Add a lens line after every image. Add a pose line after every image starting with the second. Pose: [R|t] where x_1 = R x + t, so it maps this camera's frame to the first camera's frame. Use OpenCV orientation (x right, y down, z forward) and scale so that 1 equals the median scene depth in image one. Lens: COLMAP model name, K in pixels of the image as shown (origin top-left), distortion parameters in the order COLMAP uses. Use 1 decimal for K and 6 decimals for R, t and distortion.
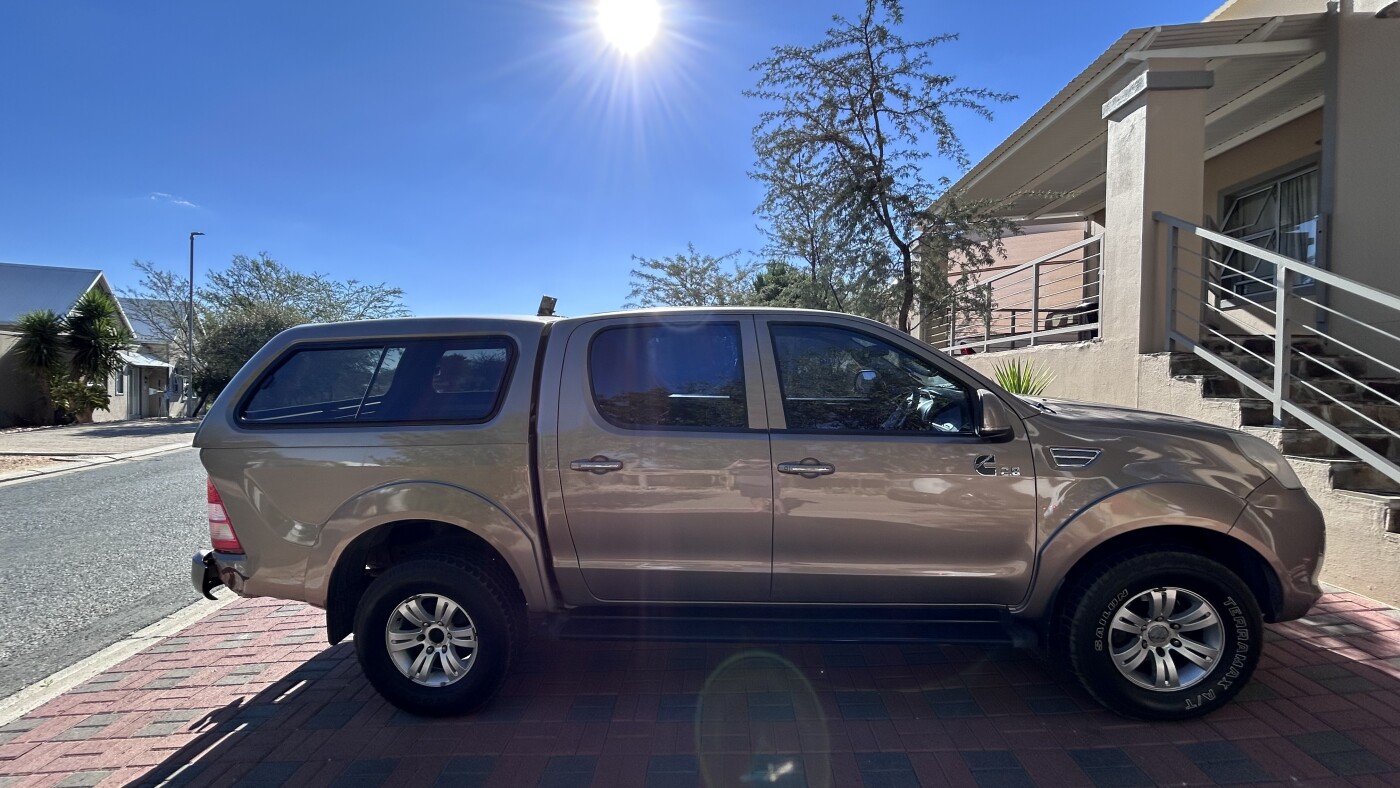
lens RADIAL K [[559.6, 0, 700.0], [0, 559.6, 394.0], [0, 0, 1]] dist [0.001969, 0.000067]
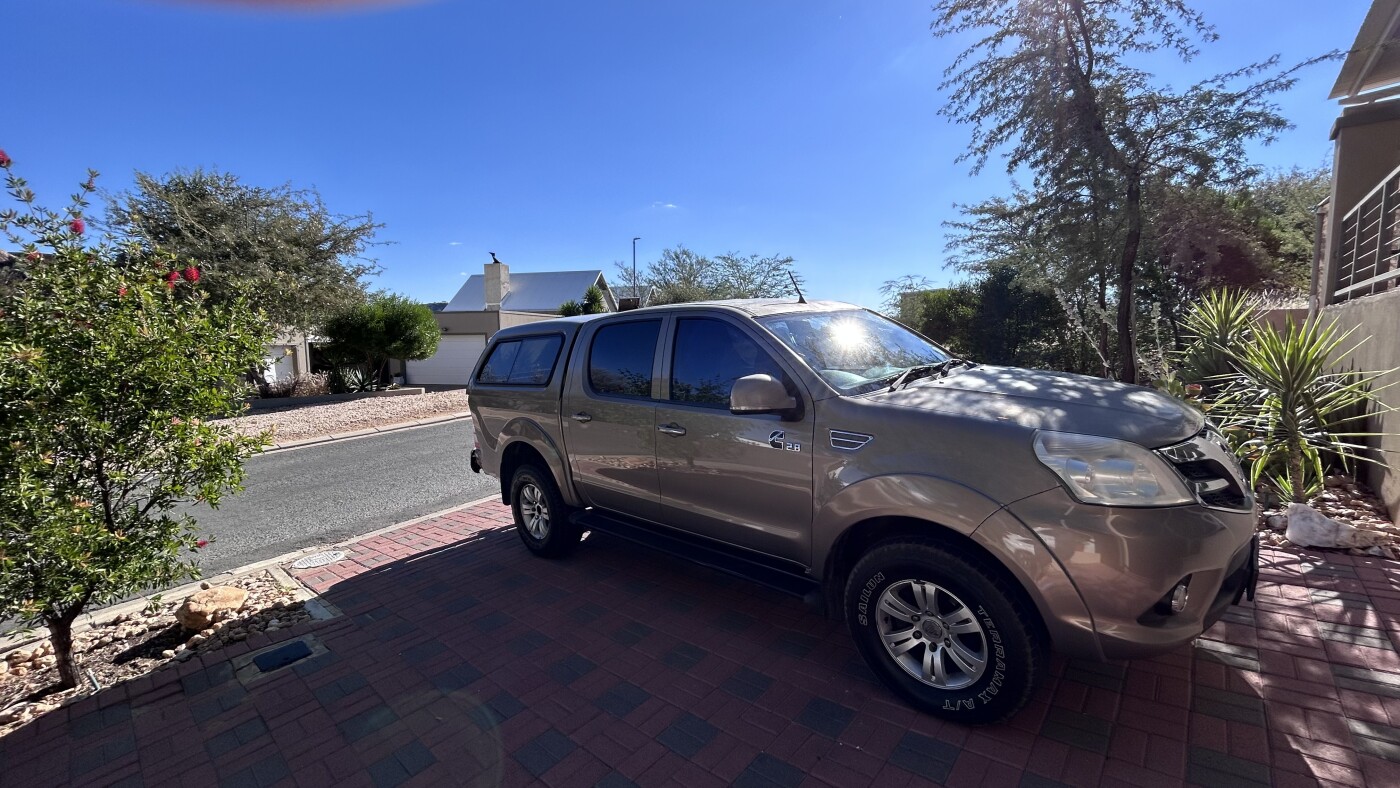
lens RADIAL K [[560.5, 0, 700.0], [0, 560.5, 394.0], [0, 0, 1]] dist [-0.014078, 0.006965]
pose [[0.772254, 0.043638, -0.633813, 1.045672], [0.006775, 0.997016, 0.076900, -0.053126], [0.635277, -0.063681, 0.769654, 0.022919]]
